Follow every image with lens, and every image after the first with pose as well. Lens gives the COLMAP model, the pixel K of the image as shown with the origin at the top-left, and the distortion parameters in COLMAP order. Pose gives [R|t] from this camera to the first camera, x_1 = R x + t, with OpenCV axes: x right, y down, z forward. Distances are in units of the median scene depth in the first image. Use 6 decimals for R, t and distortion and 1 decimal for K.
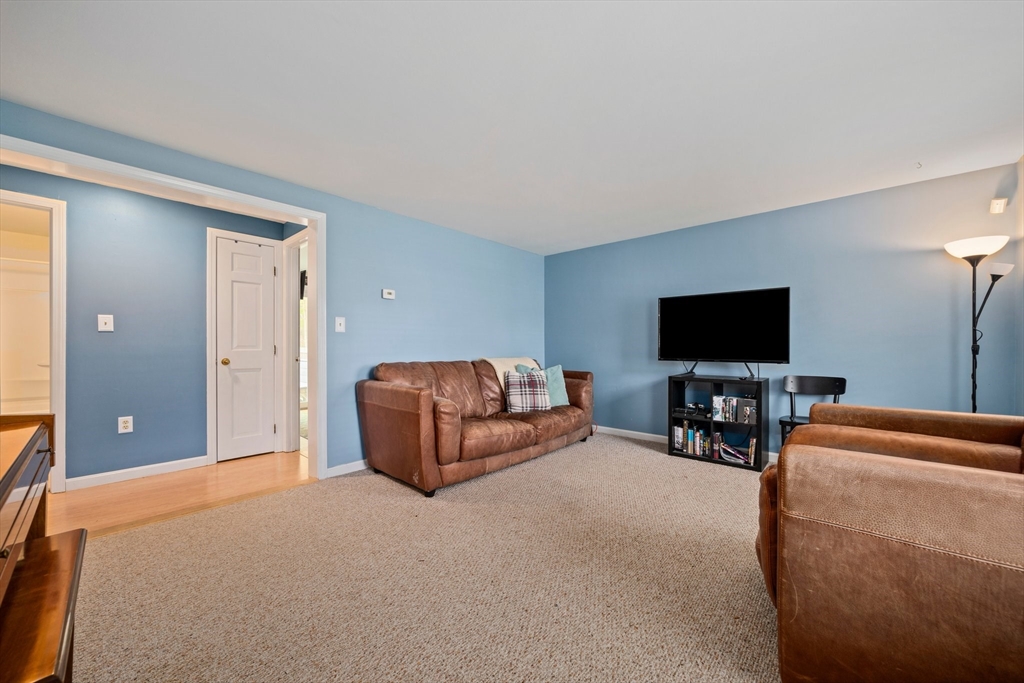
lens RADIAL K [[377.9, 0, 514.7], [0, 377.9, 348.7], [0, 0, 1]] dist [-0.006685, 0.000481]
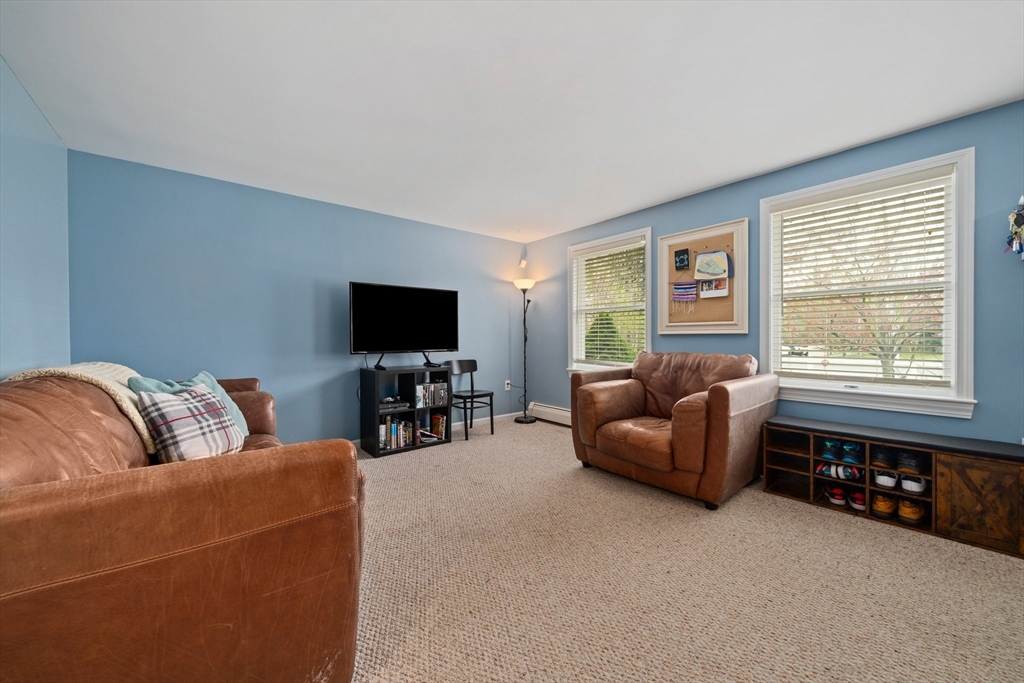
lens RADIAL K [[377.9, 0, 513.5], [0, 377.9, 341.1], [0, 0, 1]] dist [-0.006685, 0.000481]
pose [[0.139015, -0.009442, 0.990245, -0.490784], [0.011020, 0.999907, 0.007987, -0.002160], [-0.990229, 0.009802, 0.139106, 0.612452]]
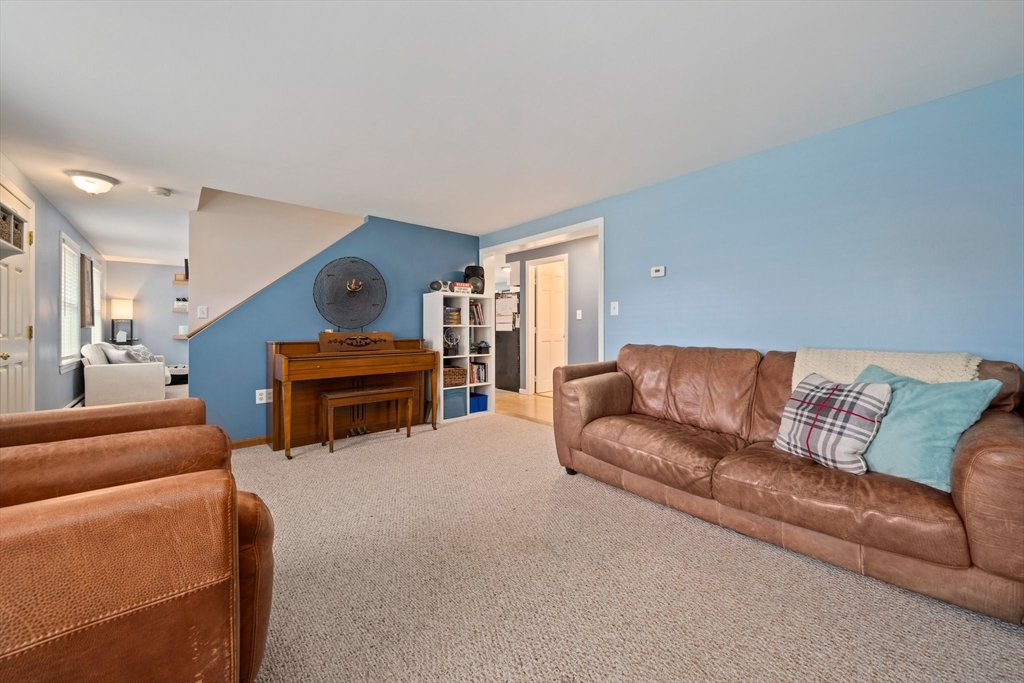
lens RADIAL K [[377.9, 0, 505.4], [0, 377.9, 324.7], [0, 0, 1]] dist [-0.006685, 0.000481]
pose [[-0.115784, -0.009752, -0.993227, 0.679081], [-0.005397, 0.999943, -0.009189, -0.002780], [0.993260, 0.004296, -0.115830, 0.781007]]
